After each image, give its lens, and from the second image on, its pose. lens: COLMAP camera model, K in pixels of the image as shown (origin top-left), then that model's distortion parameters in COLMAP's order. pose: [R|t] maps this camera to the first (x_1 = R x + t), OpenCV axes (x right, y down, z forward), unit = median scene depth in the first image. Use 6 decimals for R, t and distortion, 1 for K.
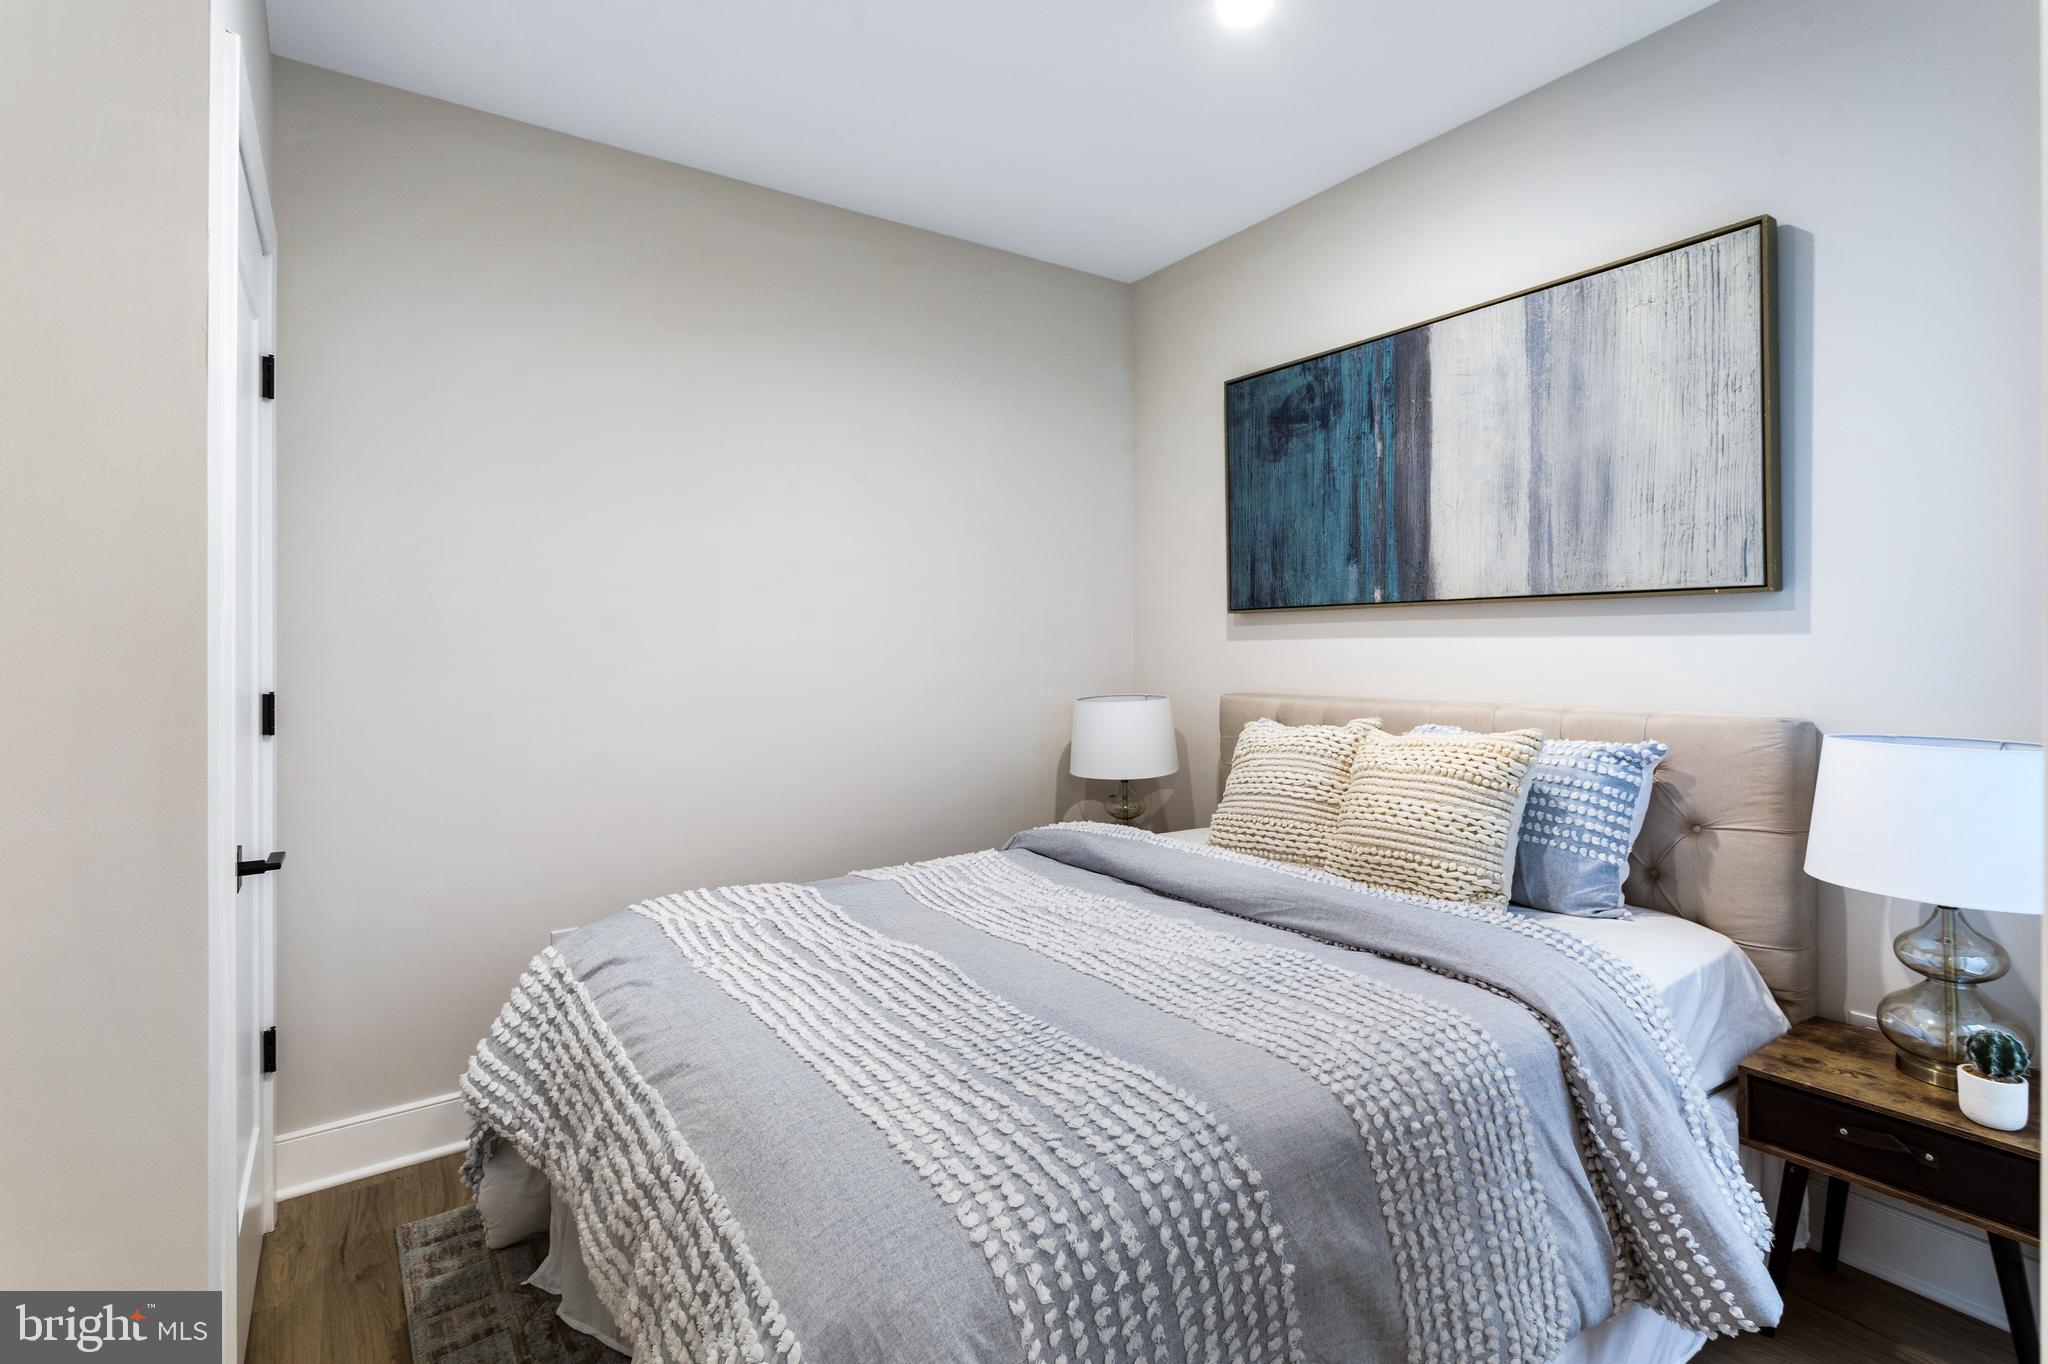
lens RADIAL K [[986.6, 0, 1010.3], [0, 986.6, 645.8], [0, 0, 1]] dist [-0.004867, 0.001736]
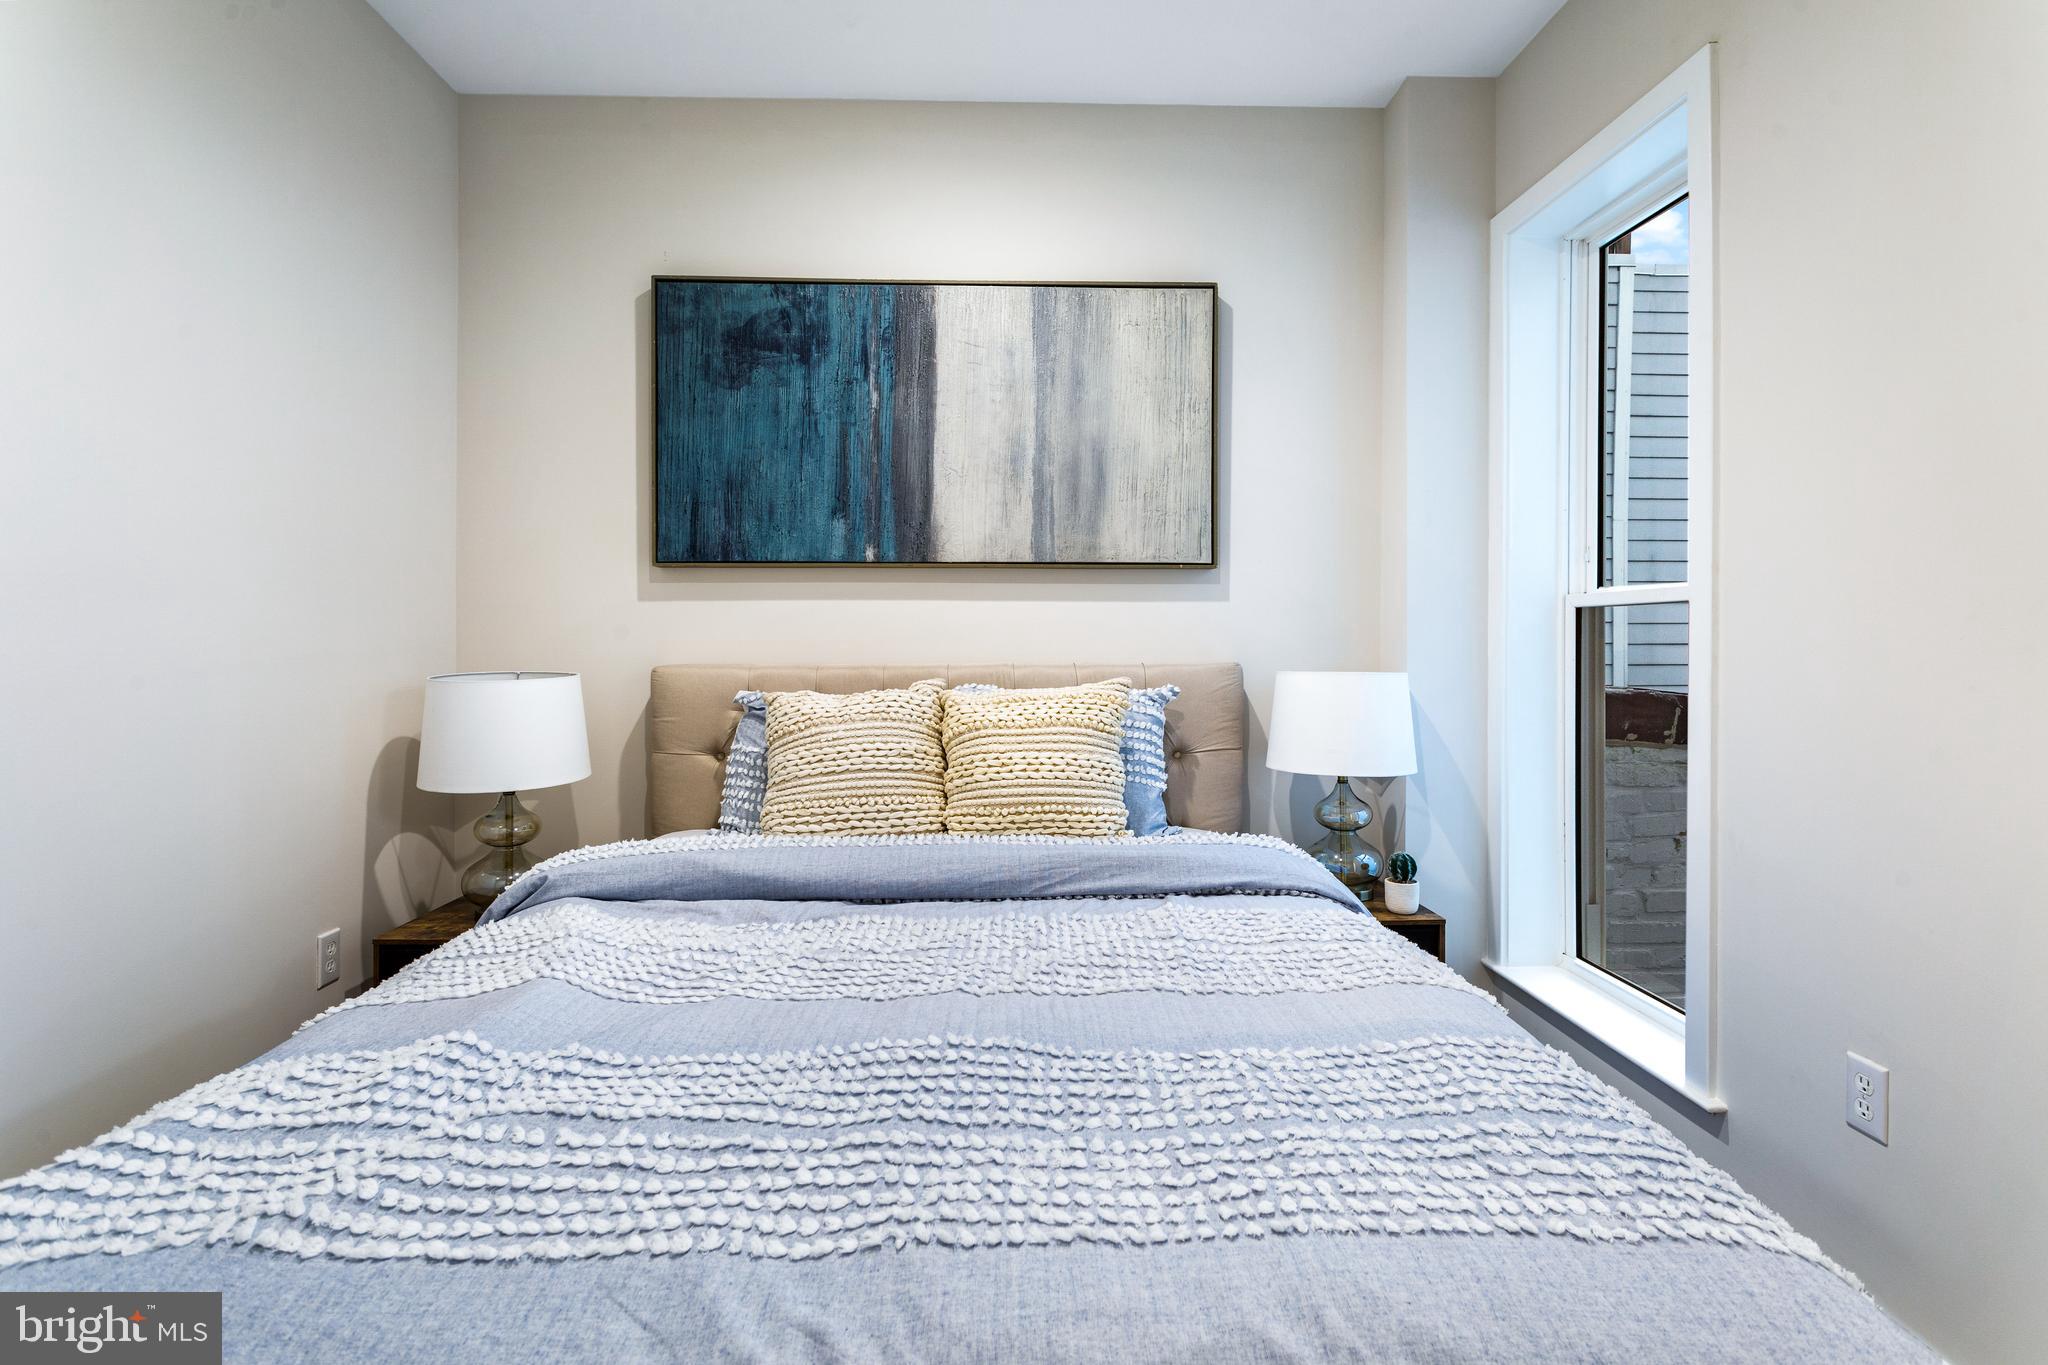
lens RADIAL K [[986.6, 0, 1031.9], [0, 986.6, 641.6], [0, 0, 1]] dist [-0.004867, 0.001736]
pose [[0.519616, 0.009160, 0.854351, -0.403941], [-0.003272, 0.999957, -0.008730, 0.045989], [-0.854394, 0.001741, 0.519623, 0.434229]]
